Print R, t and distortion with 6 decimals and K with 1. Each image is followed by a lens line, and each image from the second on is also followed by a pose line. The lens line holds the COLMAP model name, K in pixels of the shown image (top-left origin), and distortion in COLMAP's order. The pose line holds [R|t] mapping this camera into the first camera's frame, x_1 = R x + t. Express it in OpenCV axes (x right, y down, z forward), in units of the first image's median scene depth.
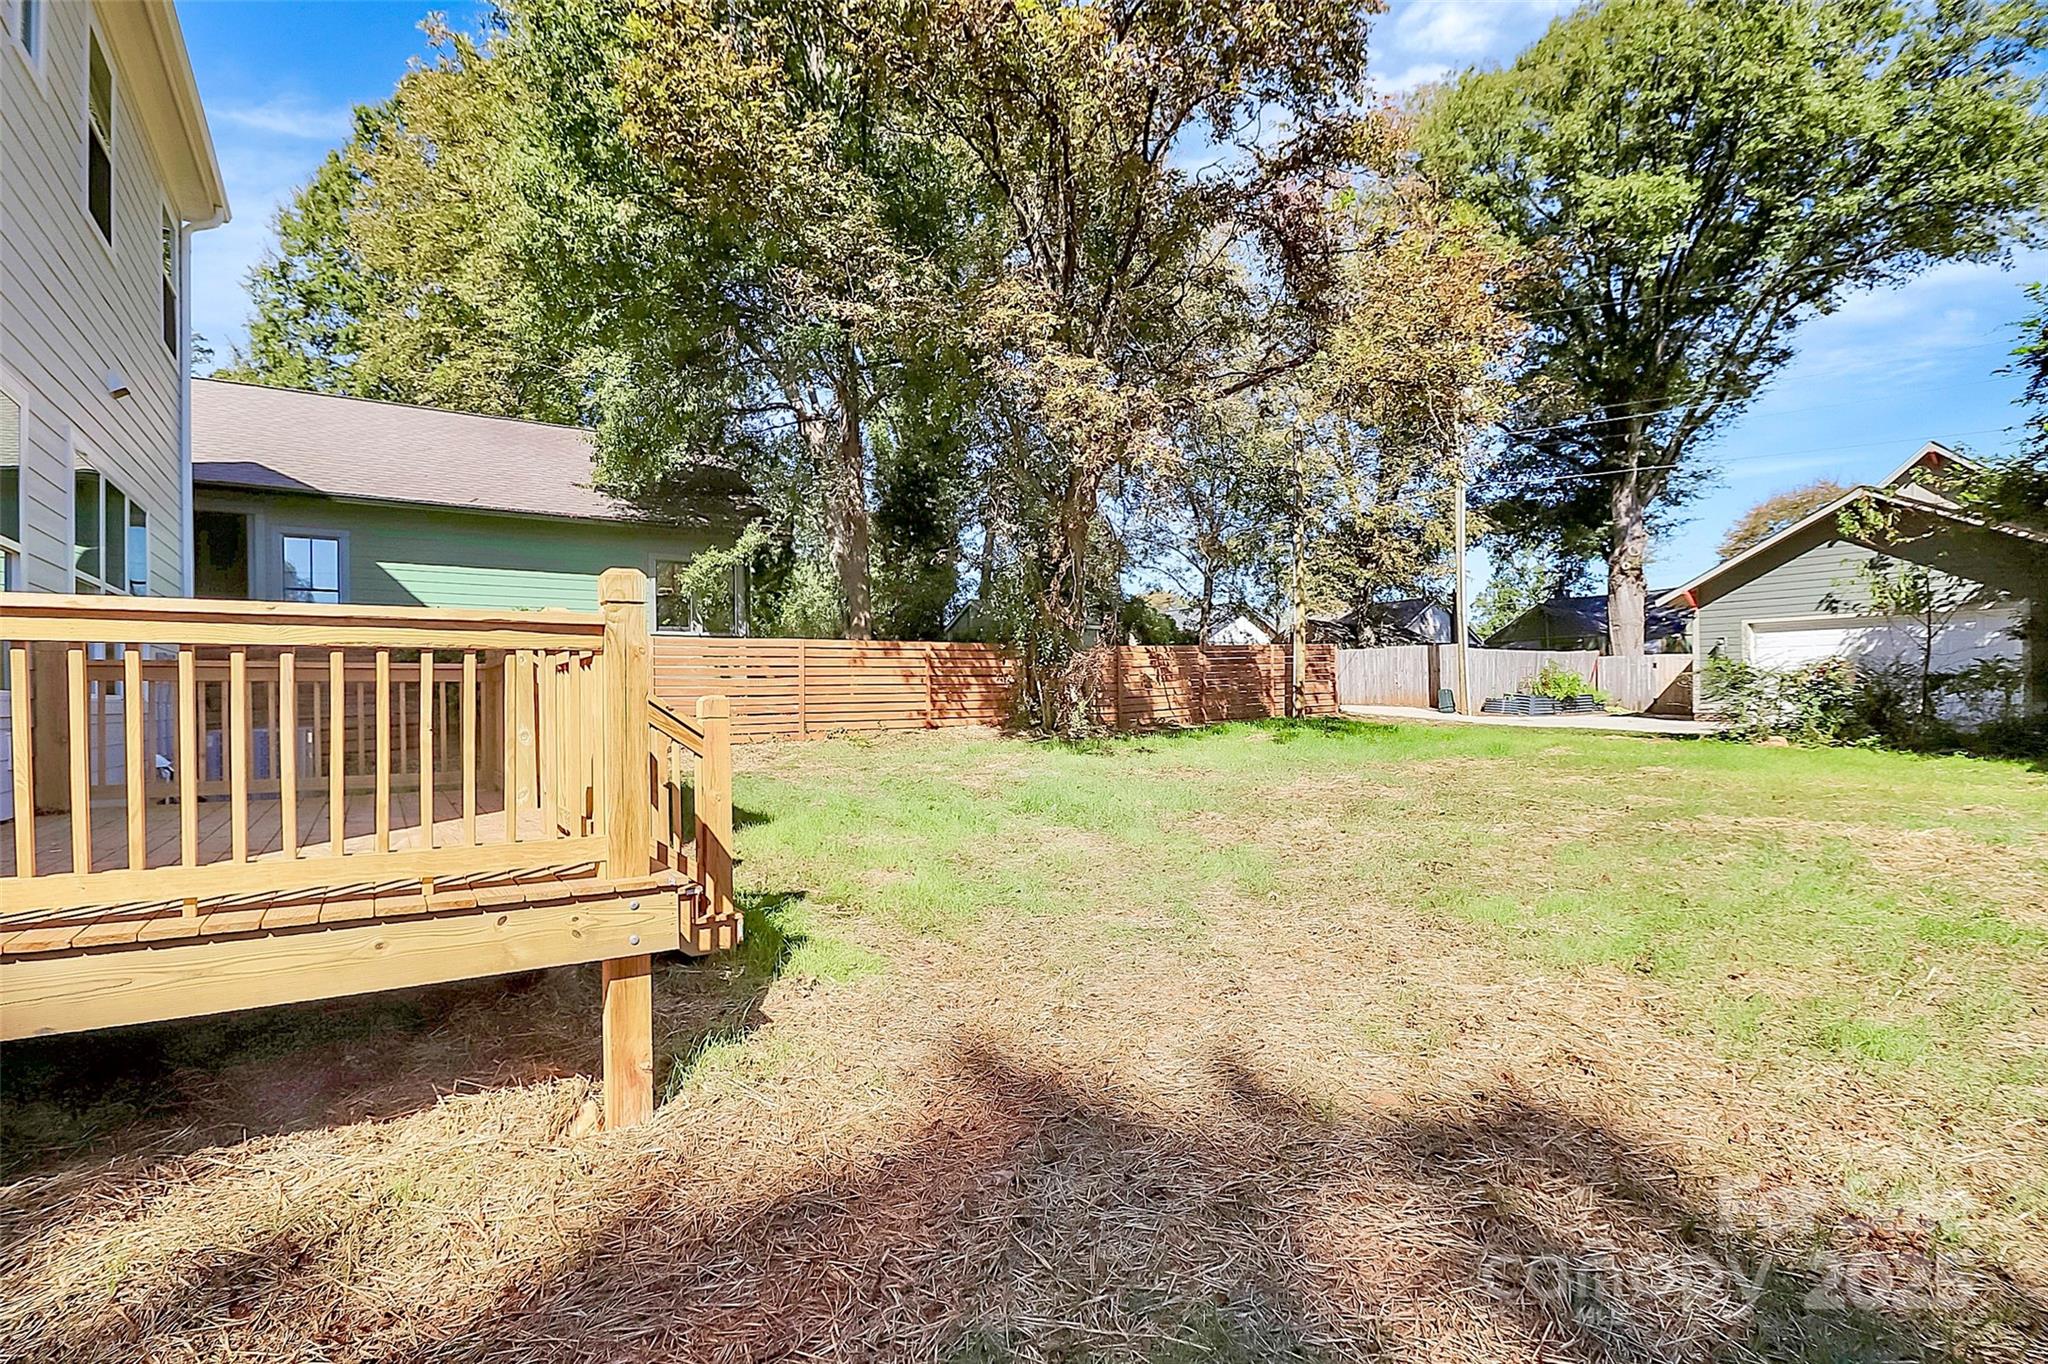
lens RADIAL K [[986.1, 0, 1021.6], [0, 986.1, 673.7], [0, 0, 1]] dist [-0.008216, -0.001198]
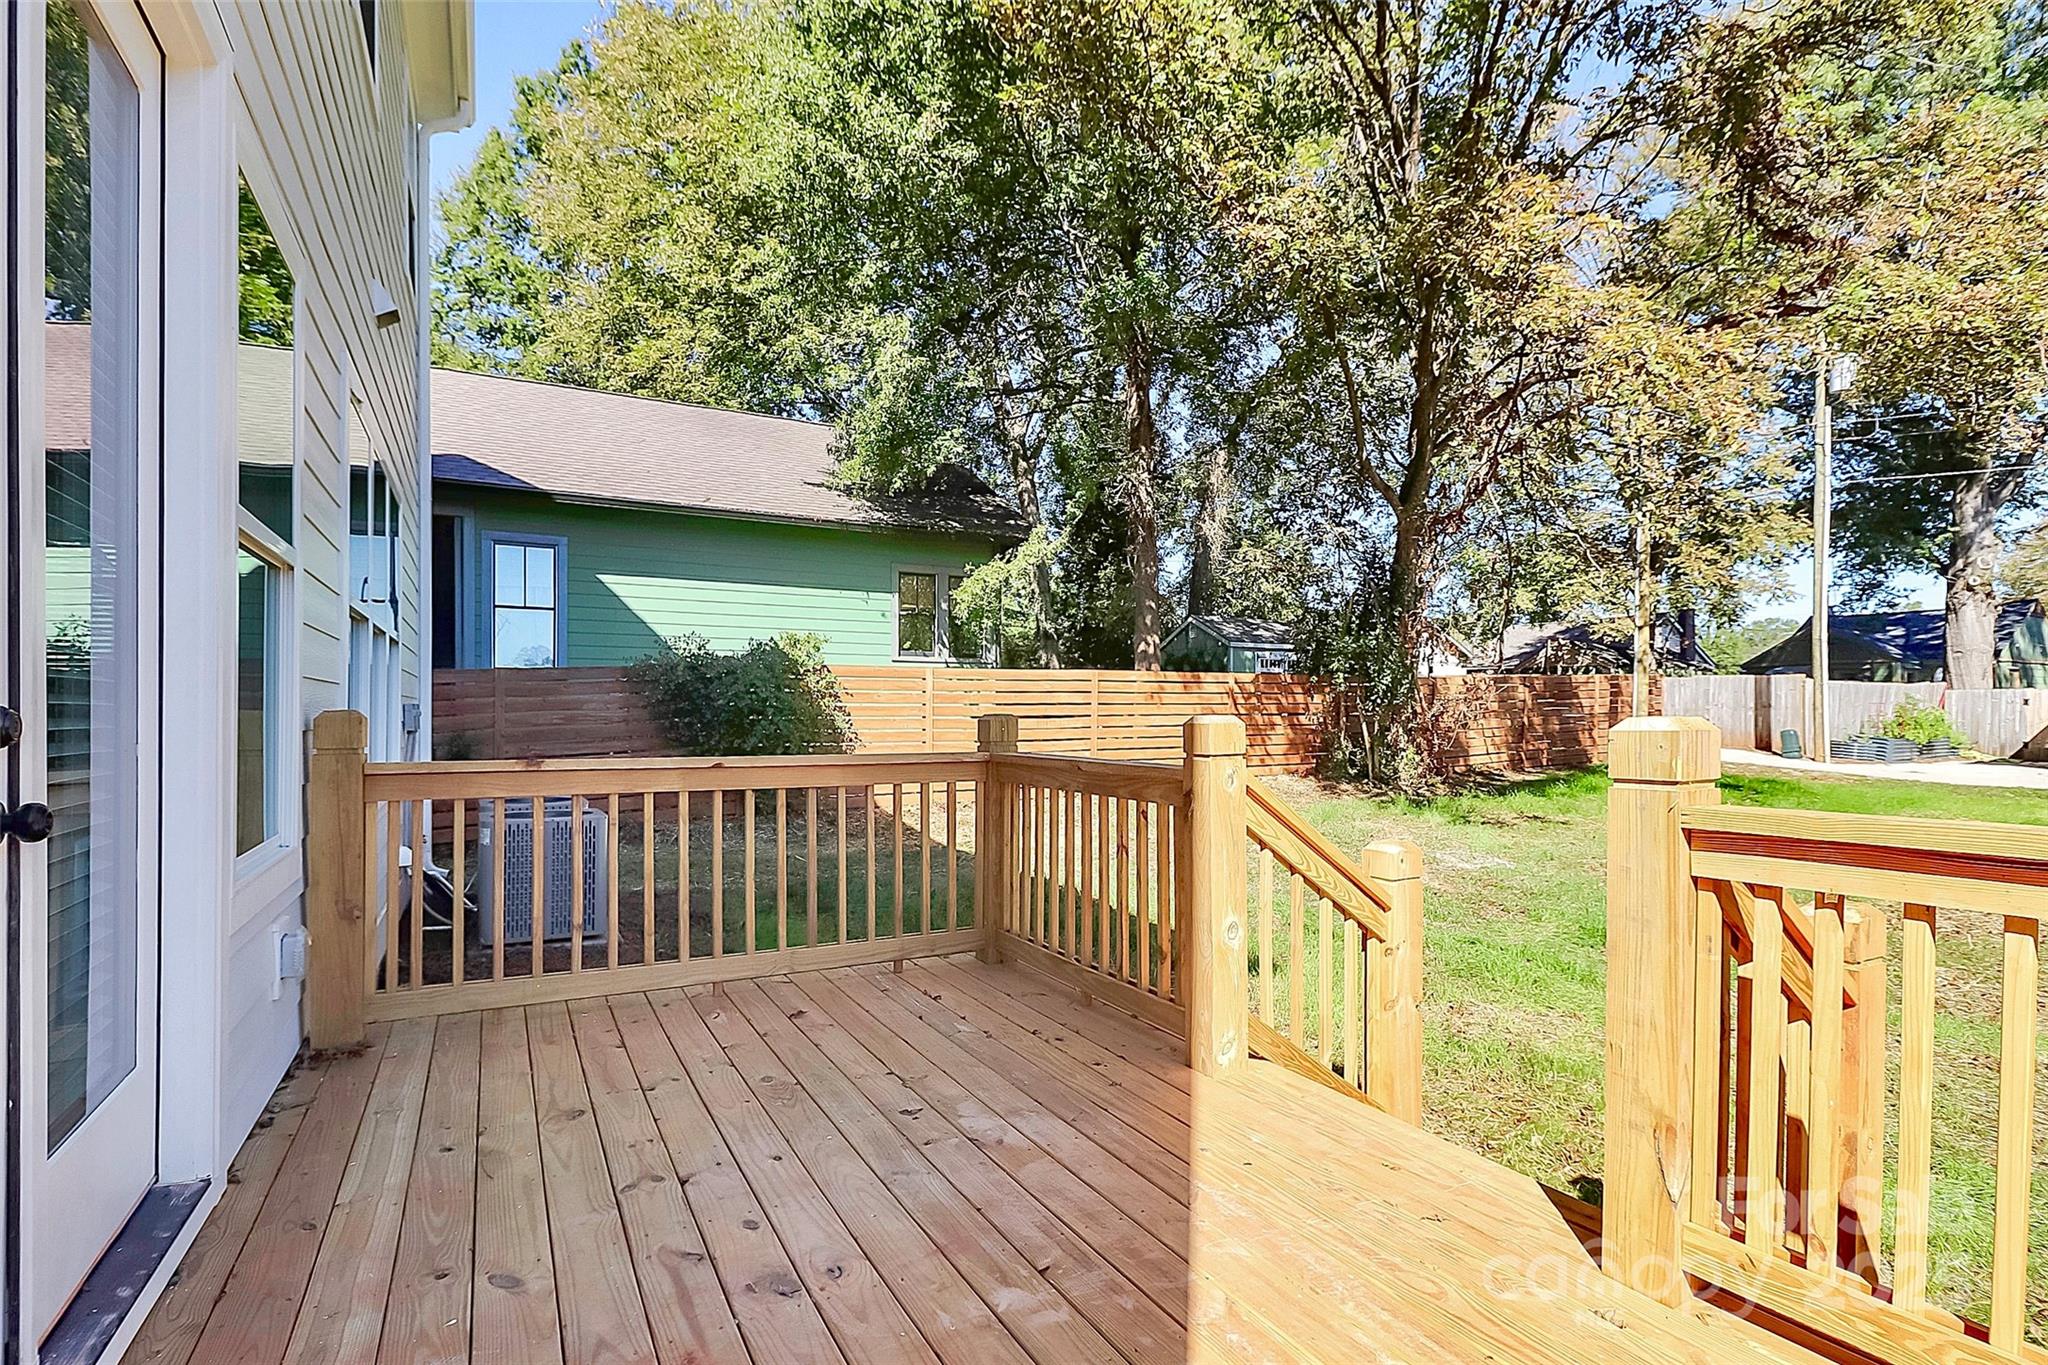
lens RADIAL K [[986.1, 0, 1025.8], [0, 986.1, 702.4], [0, 0, 1]] dist [-0.008216, -0.001198]
pose [[0.996693, 0.012908, -0.080233, -0.188687], [-0.011293, 0.999725, 0.020545, -0.021890], [0.080476, -0.019571, 0.996564, 0.161480]]
